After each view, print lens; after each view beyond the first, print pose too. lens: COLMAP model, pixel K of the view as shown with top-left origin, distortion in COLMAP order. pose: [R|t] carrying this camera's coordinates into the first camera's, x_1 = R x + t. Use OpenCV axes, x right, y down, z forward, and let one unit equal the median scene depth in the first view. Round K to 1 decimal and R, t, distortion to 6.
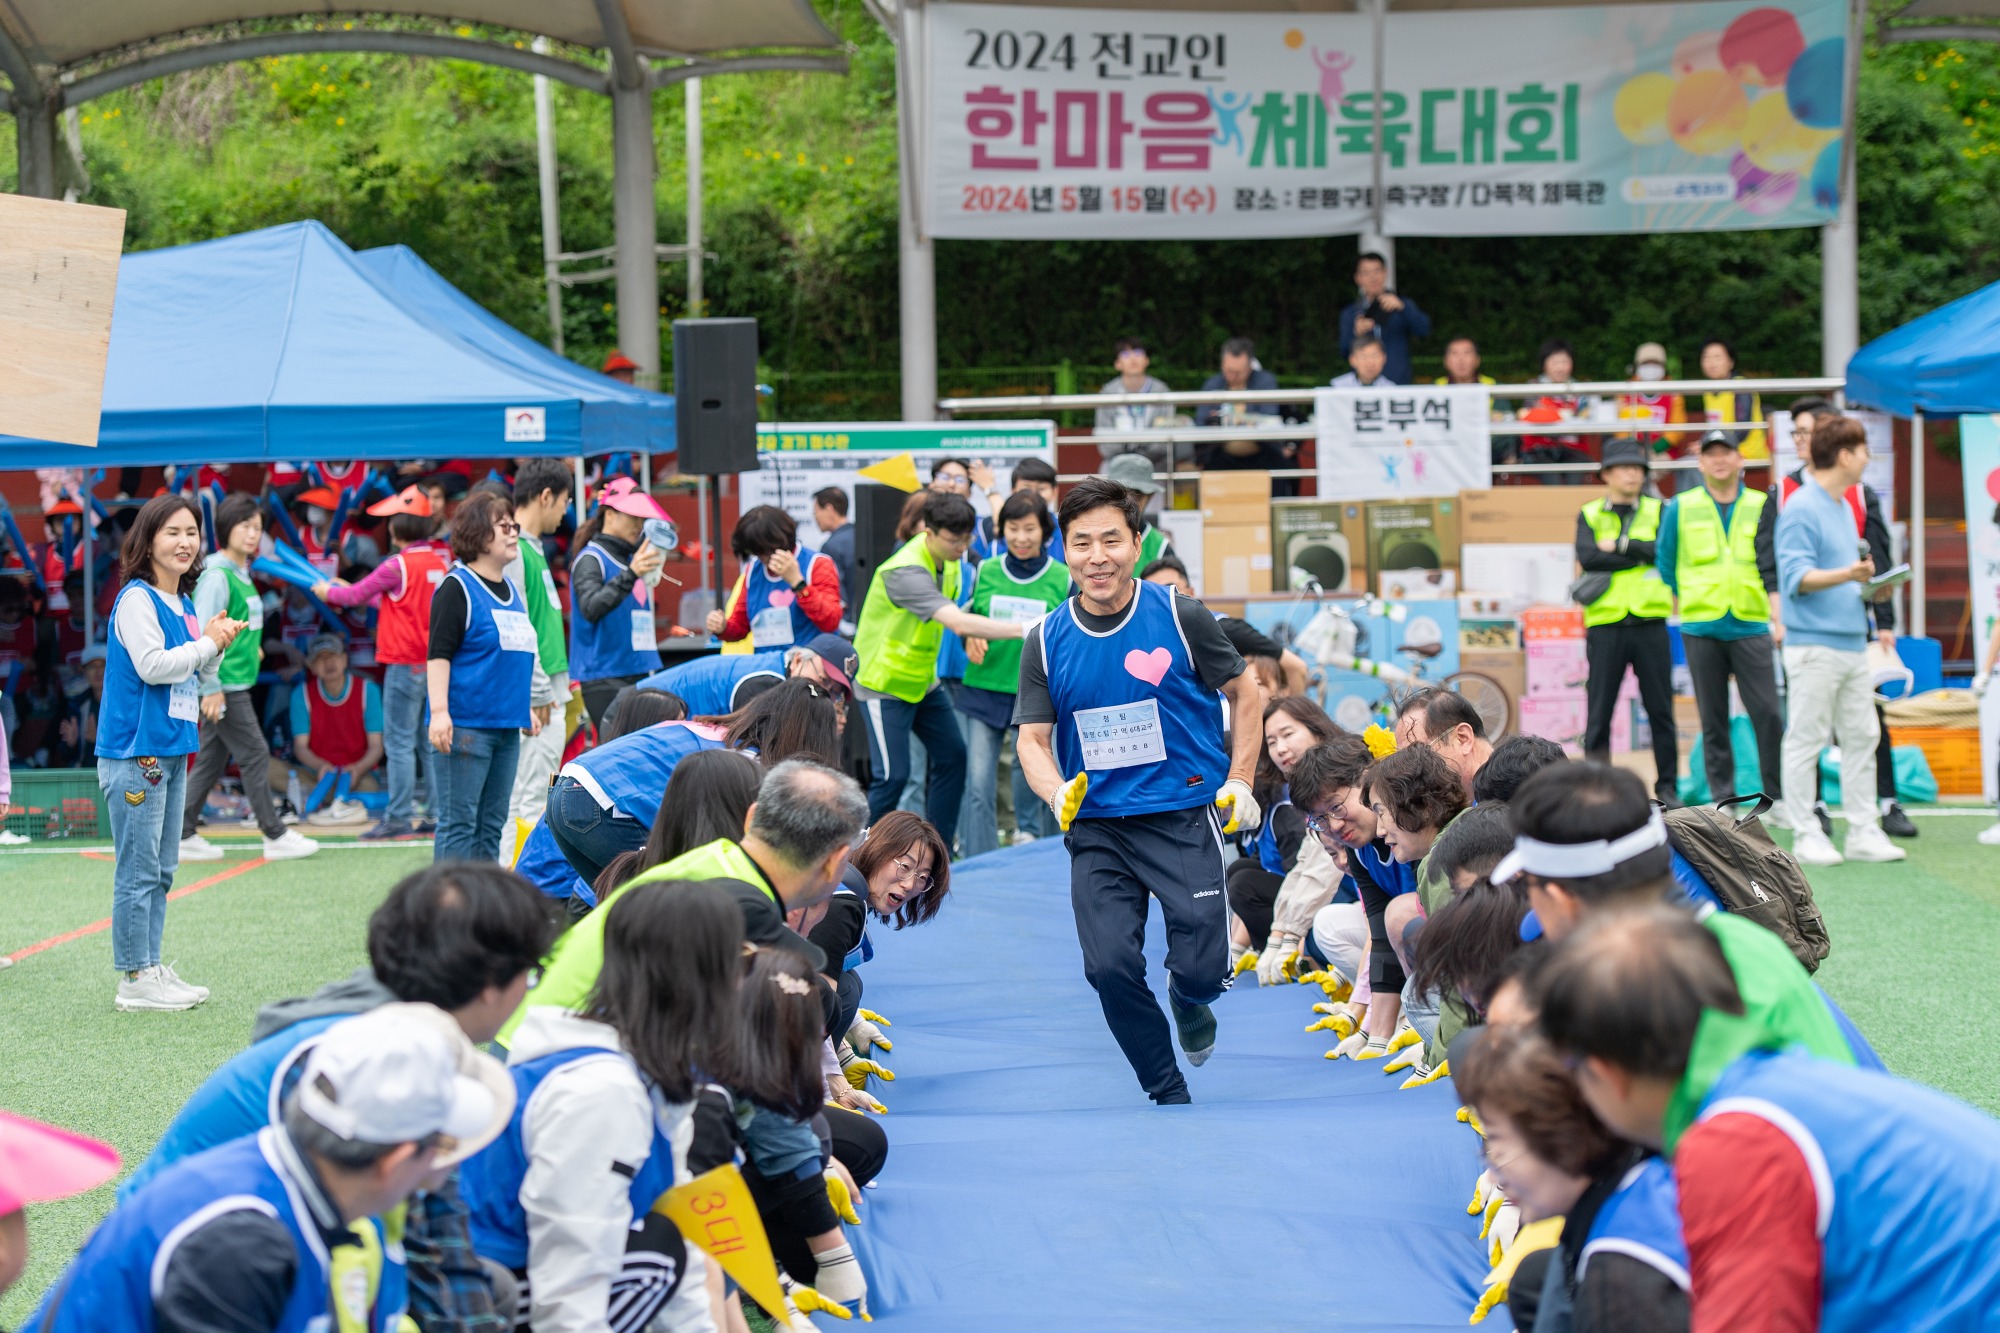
lens RADIAL K [[5713.1, 0, 1000.0], [0, 5713.1, 666.5], [0, 0, 1]] dist [0.098071, -1.712410]
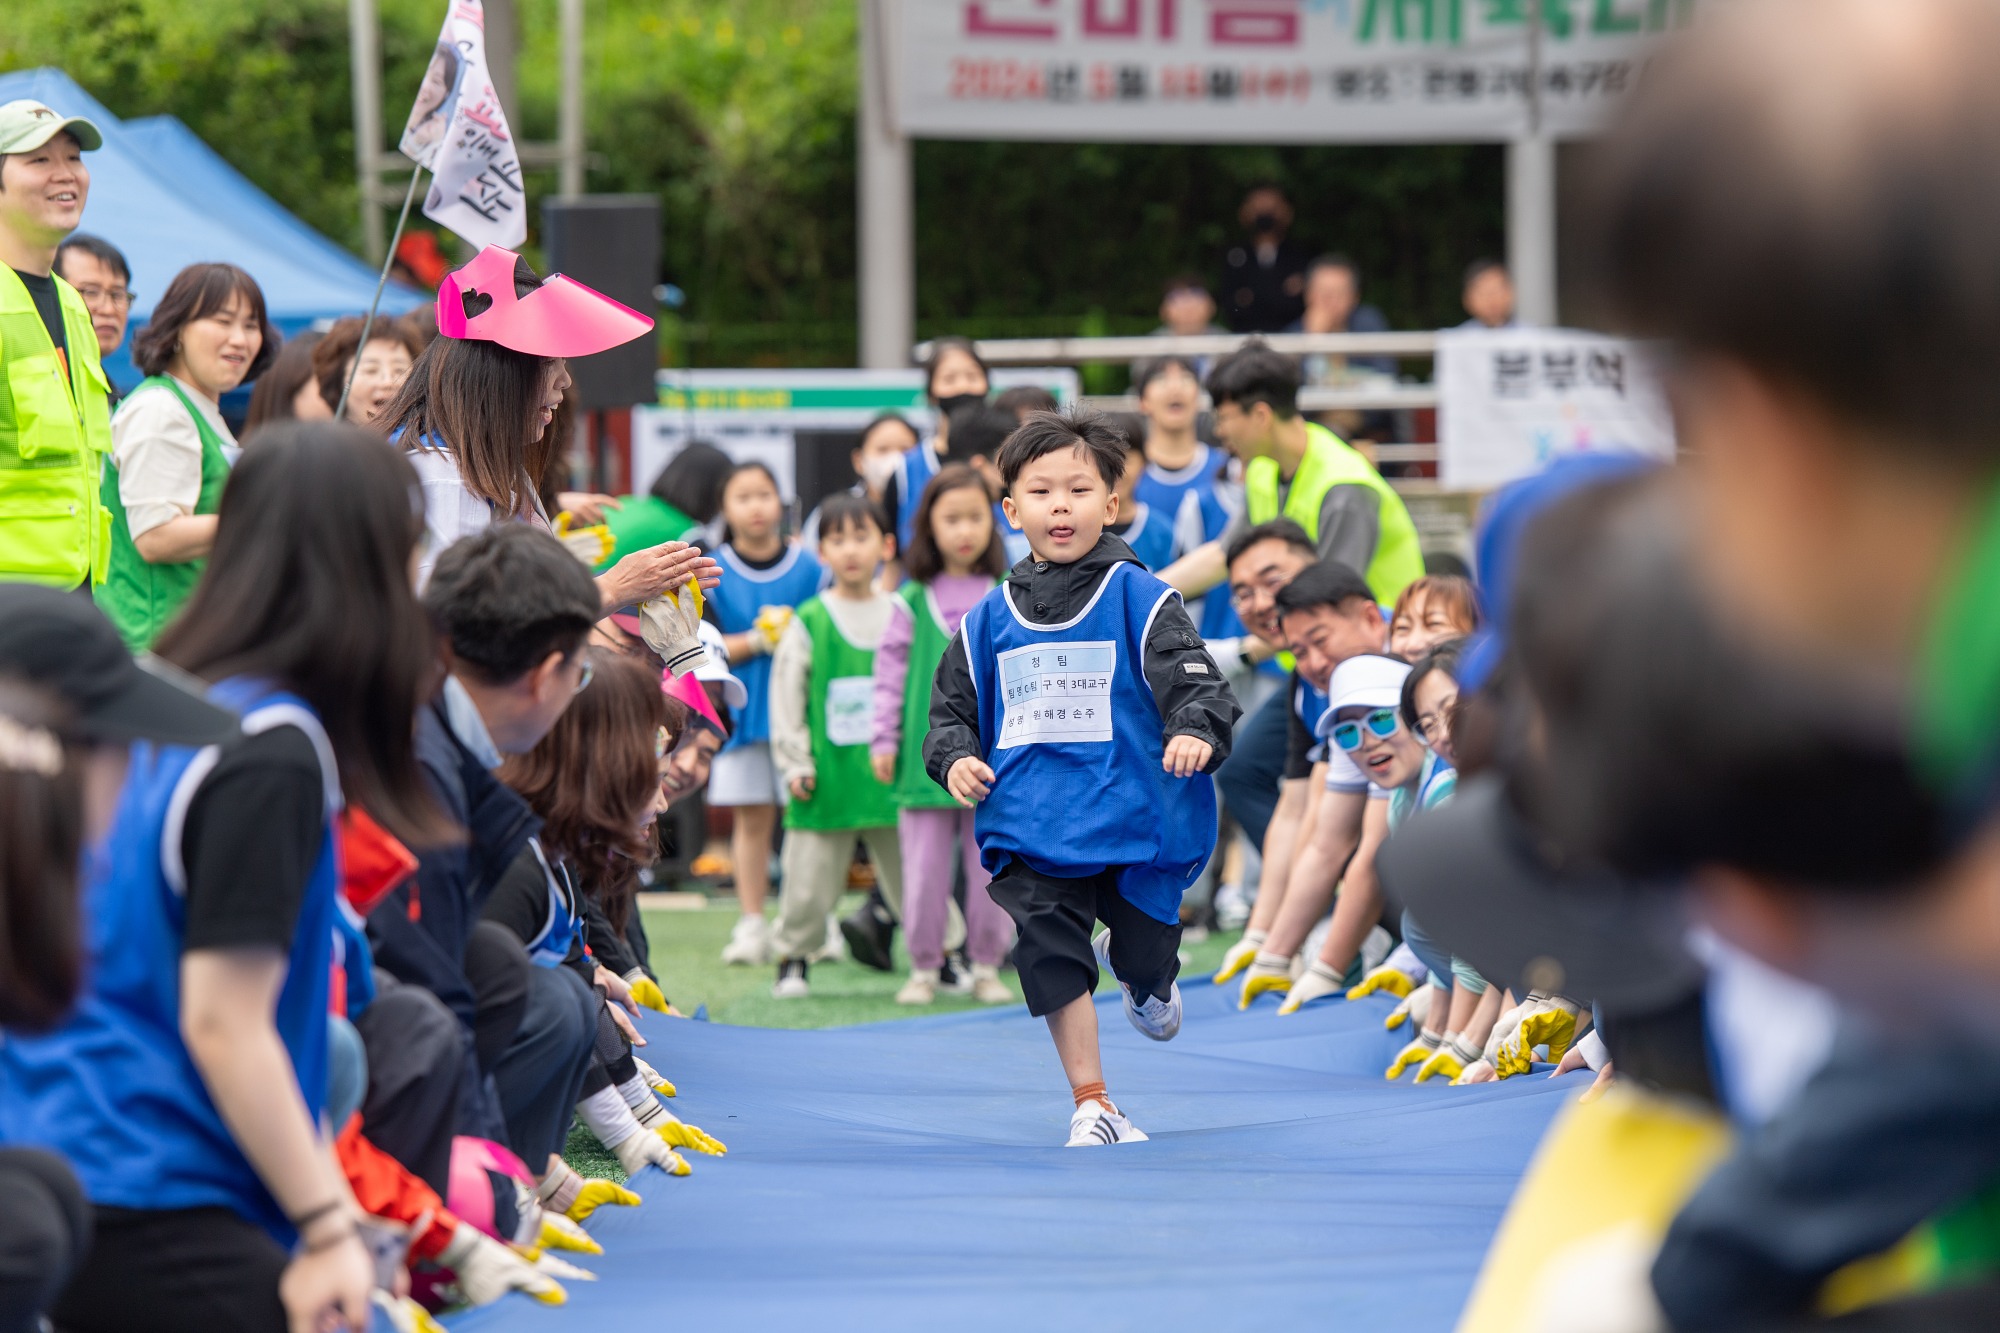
lens RADIAL K [[9032.5, 0, 1000.0], [0, 9032.5, 666.5], [0, 0, 1]] dist [-0.077269, -6.273363]
pose [[0.999968, 0.007620, -0.002321, 0.002591], [-0.007687, 0.999510, -0.030357, 0.024111], [0.002089, 0.030374, 0.999536, -0.113651]]
